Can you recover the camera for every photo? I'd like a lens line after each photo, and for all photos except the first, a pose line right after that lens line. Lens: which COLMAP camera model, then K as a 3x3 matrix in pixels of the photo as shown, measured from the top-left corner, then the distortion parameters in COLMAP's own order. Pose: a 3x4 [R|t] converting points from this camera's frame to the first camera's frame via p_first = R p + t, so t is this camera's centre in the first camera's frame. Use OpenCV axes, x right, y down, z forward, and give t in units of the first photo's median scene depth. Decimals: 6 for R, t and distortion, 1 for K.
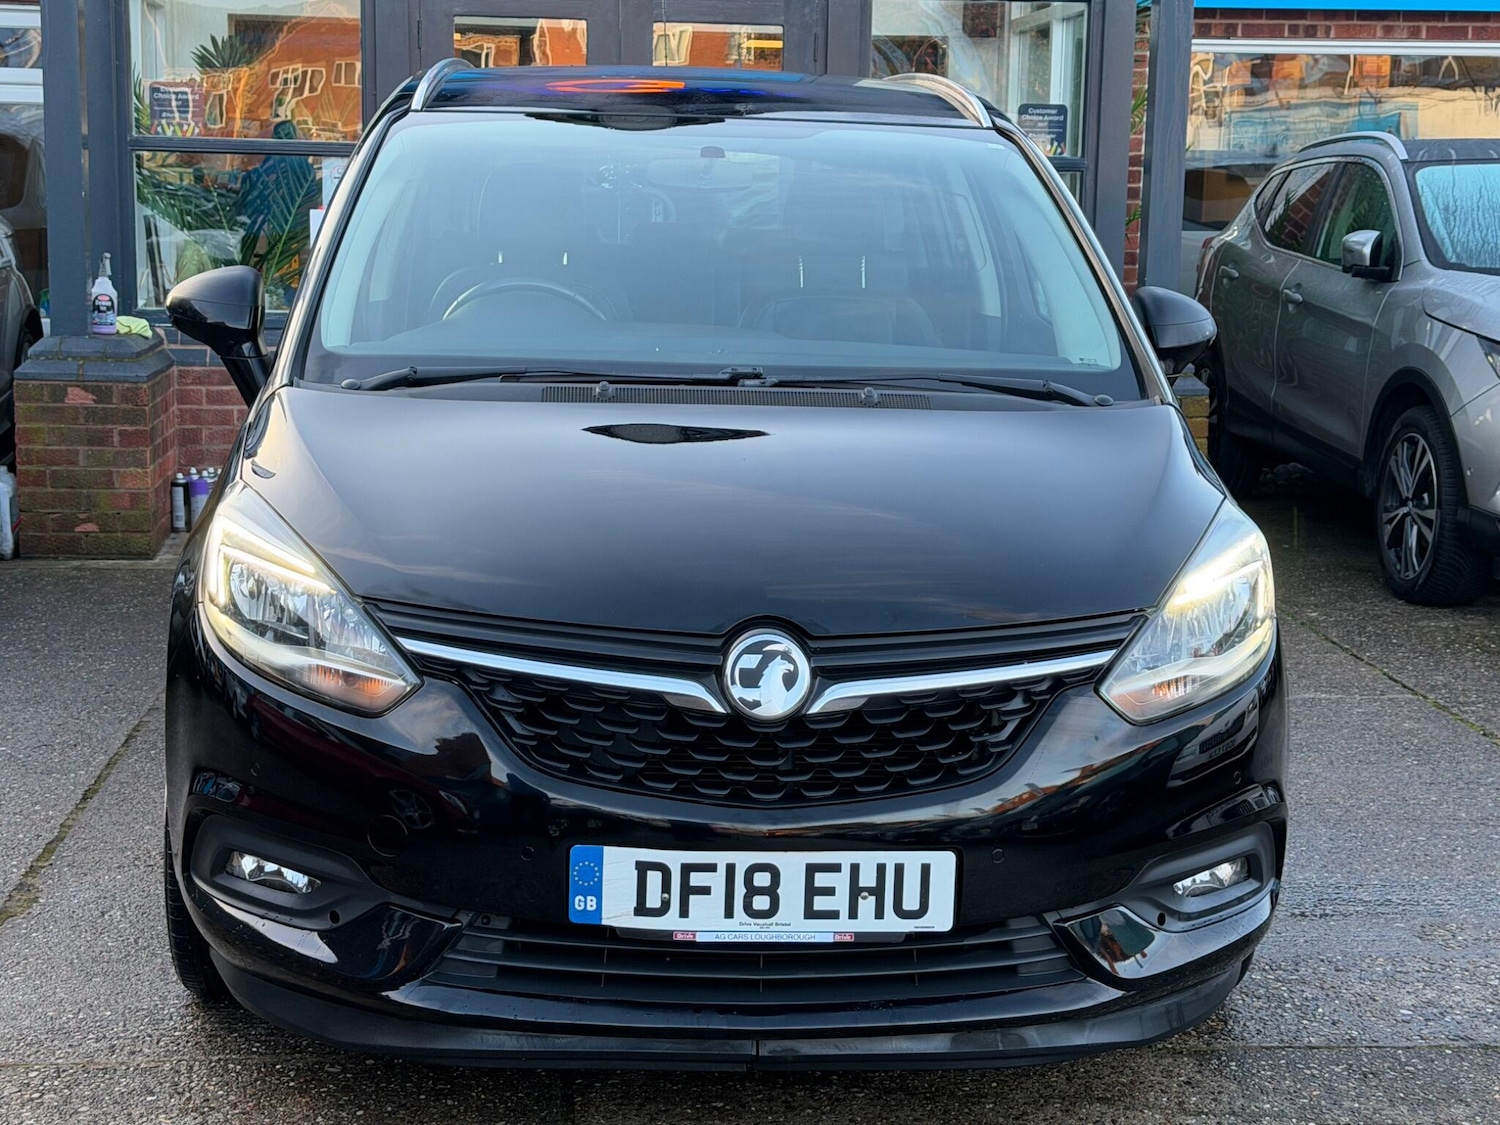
lens RADIAL K [[2513.6, 0, 738.1], [0, 2513.6, 553.2], [0, 0, 1]] dist [0.143306, -0.198780]
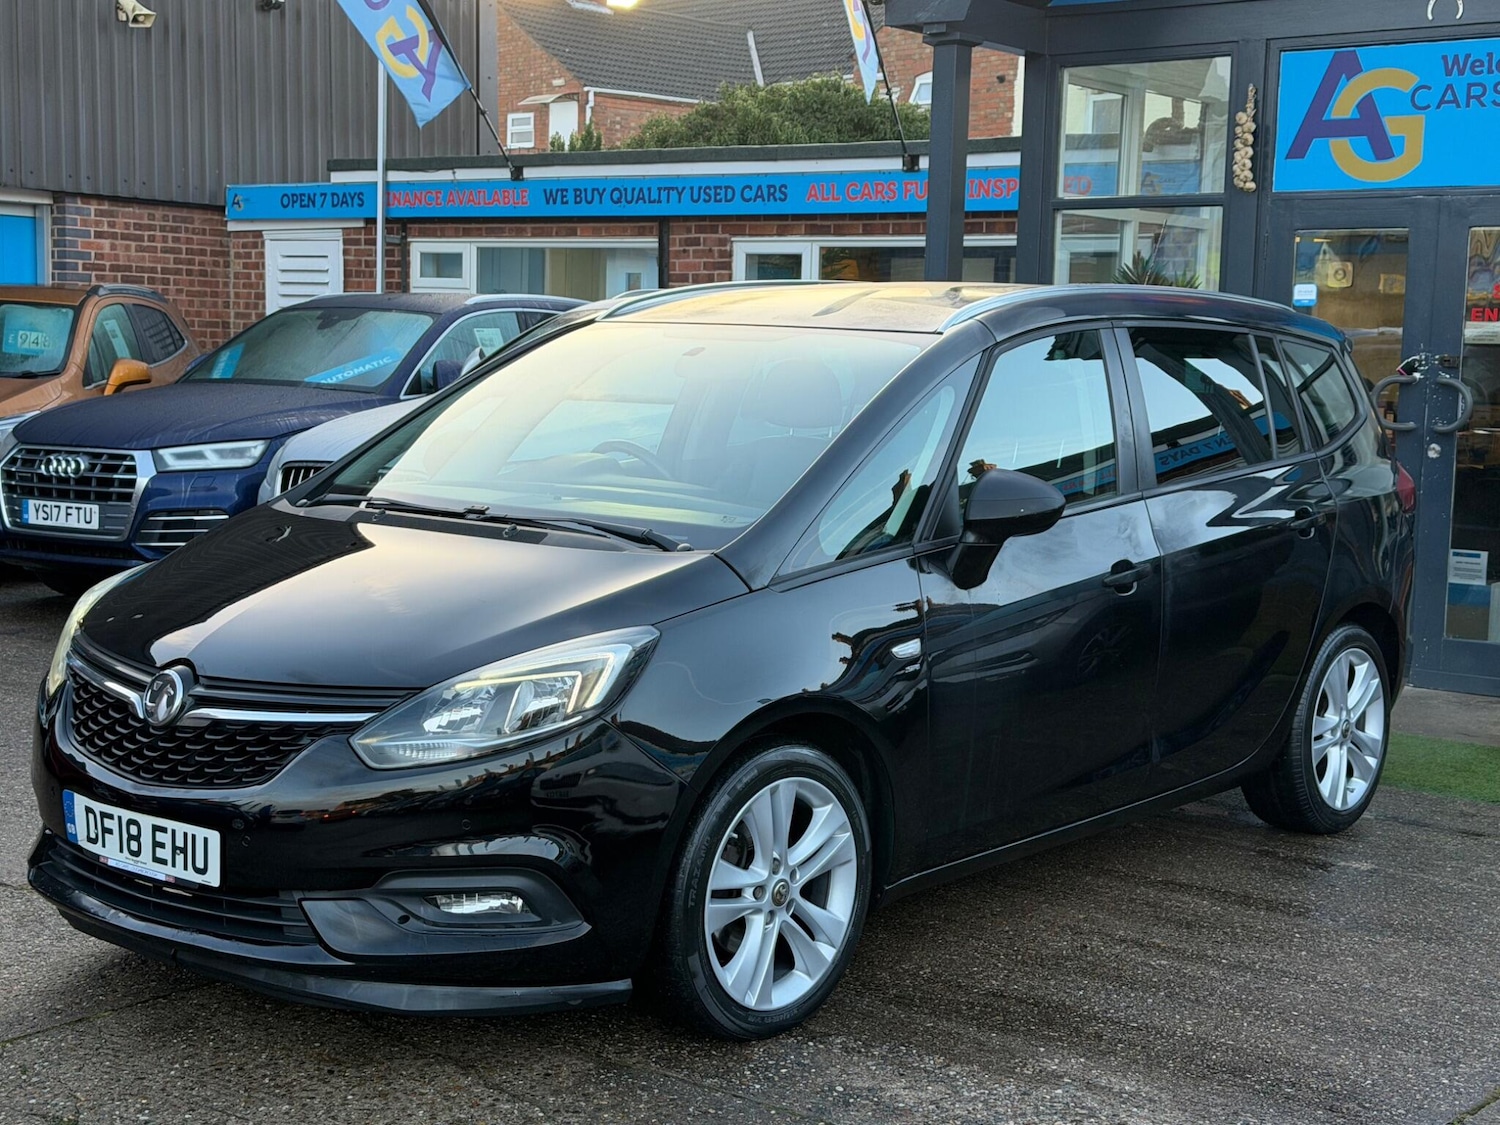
lens RADIAL K [[2249.8, 0, 748.4], [0, 2249.8, 595.3], [0, 0, 1]] dist [0.129557, -0.118320]
pose [[0.726652, 0.079499, -0.682390, 1.101505], [-0.111814, 0.993724, -0.003298, -0.041427], [0.677845, 0.078698, 0.730981, 0.238408]]
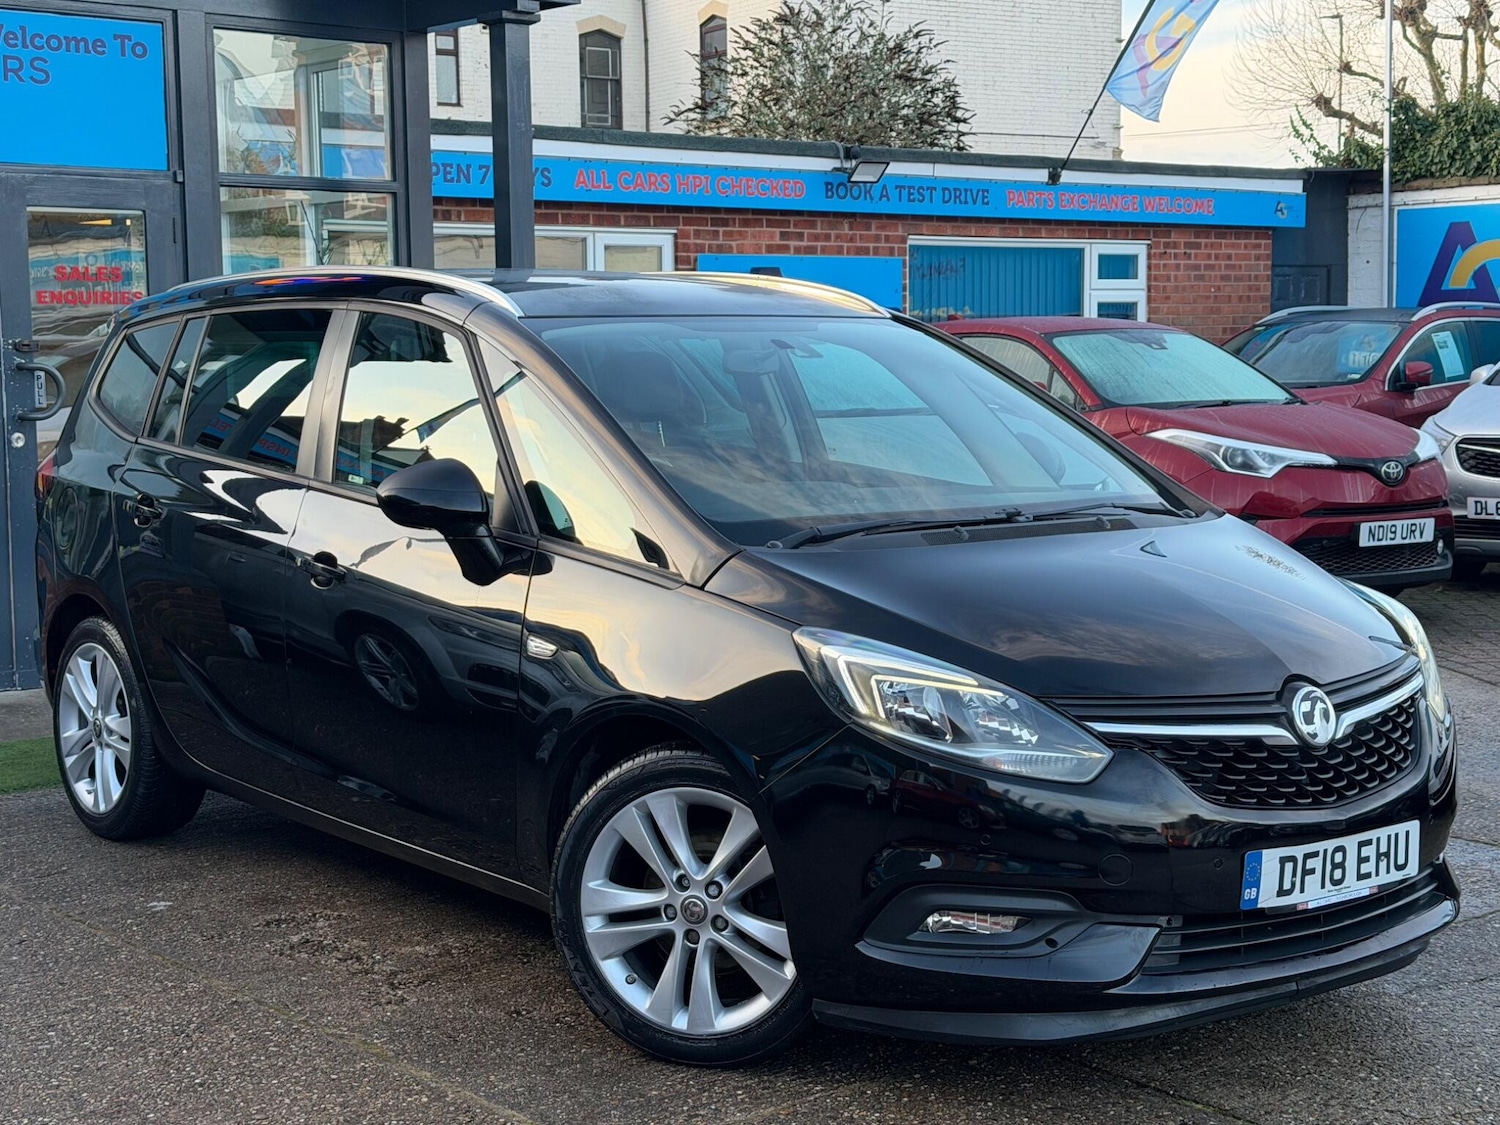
lens RADIAL K [[2369.1, 0, 754.7], [0, 2369.1, 565.8], [0, 0, 1]] dist [0.216389, -0.108528]
pose [[0.813350, -0.085602, 0.575442, -0.961115], [0.110320, 0.993863, -0.008084, -0.055894], [-0.571219, 0.070058, 0.817802, 0.060835]]
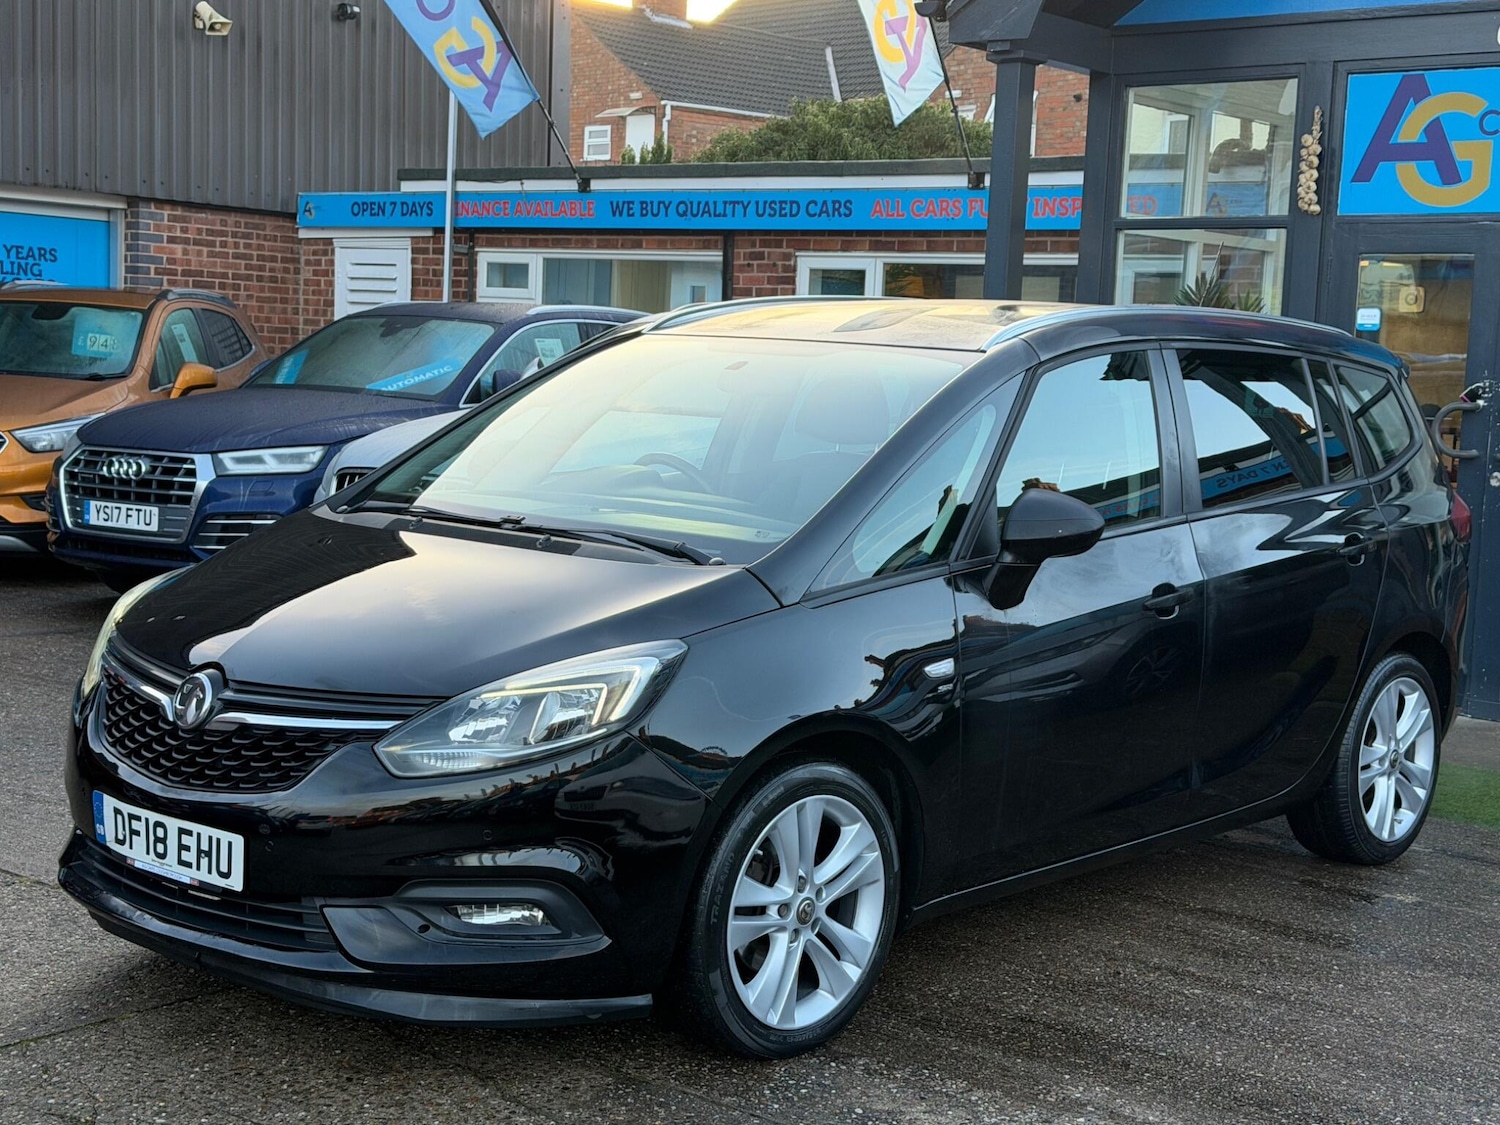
lens RADIAL K [[2250.3, 0, 752.7], [0, 2250.3, 590.8], [0, 0, 1]] dist [0.125576, -0.087791]
pose [[0.704684, 0.088885, -0.703931, 1.113424], [-0.132933, 0.991093, -0.007930, -0.044977], [0.696957, 0.099163, 0.710224, 0.257941]]
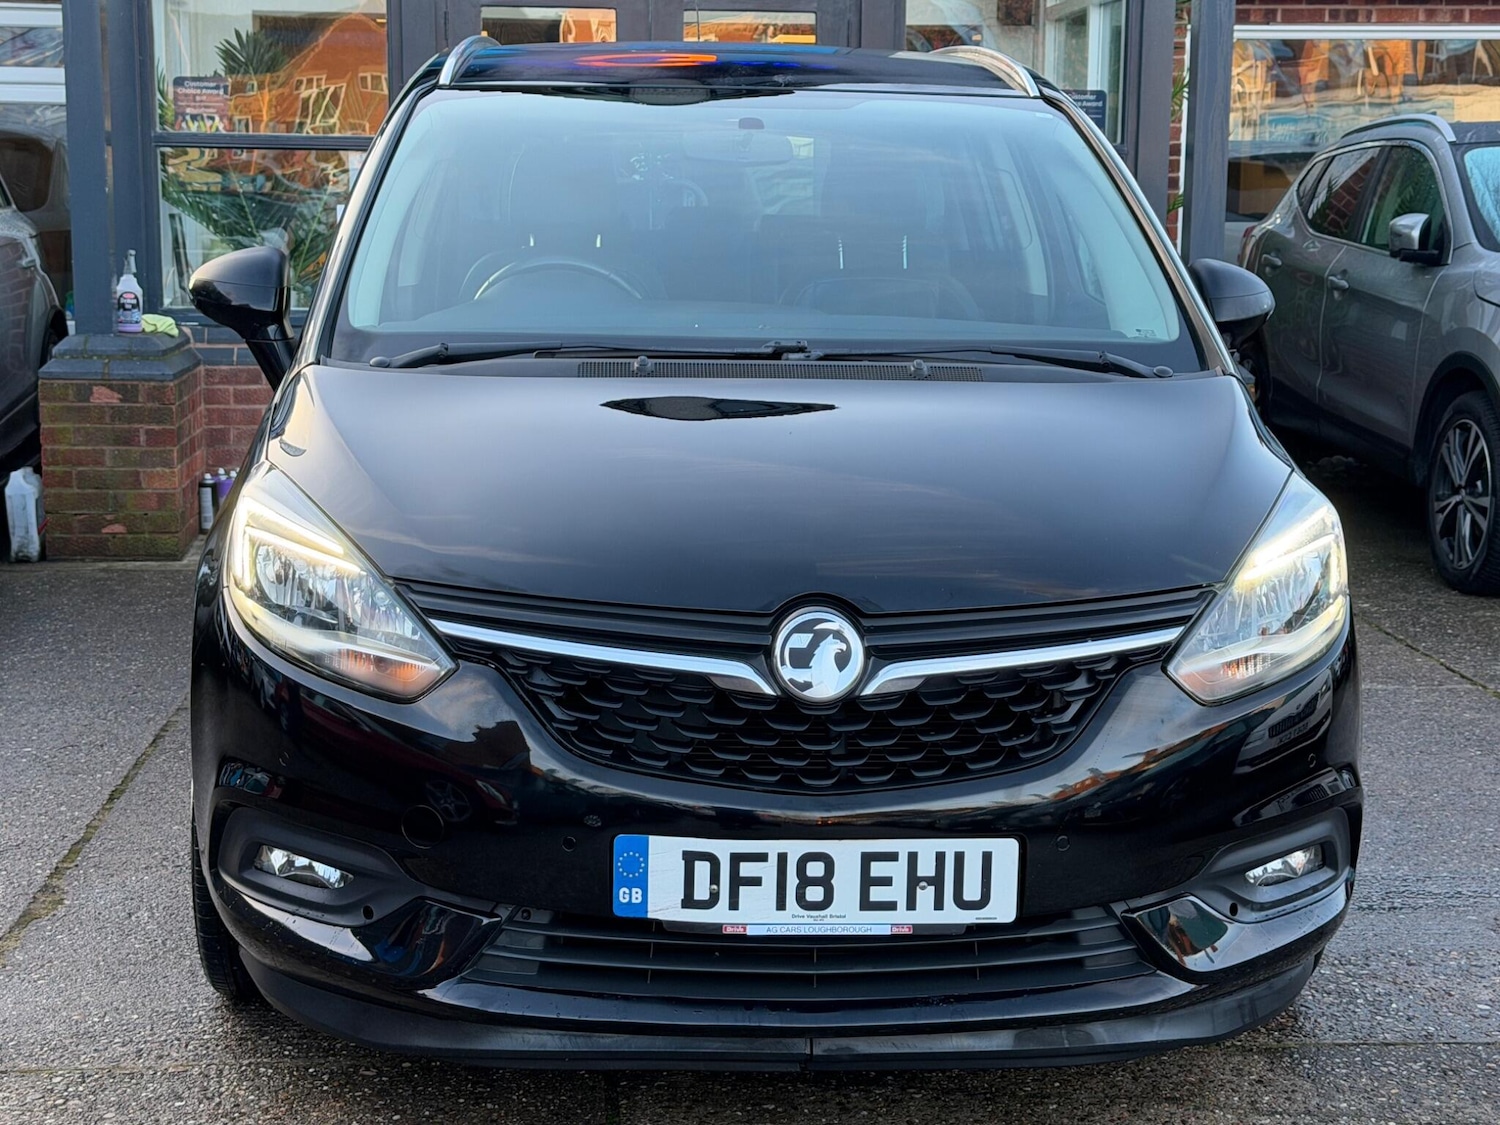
lens RADIAL K [[2513.3, 0, 740.8], [0, 2513.3, 564.3], [0, 0, 1]] dist [0.148935, -0.234723]
pose [[0.999902, -0.008920, -0.010811, -0.006878], [0.008930, 0.999960, 0.000809, 0.012286], [0.010804, -0.000906, 0.999941, 0.044273]]
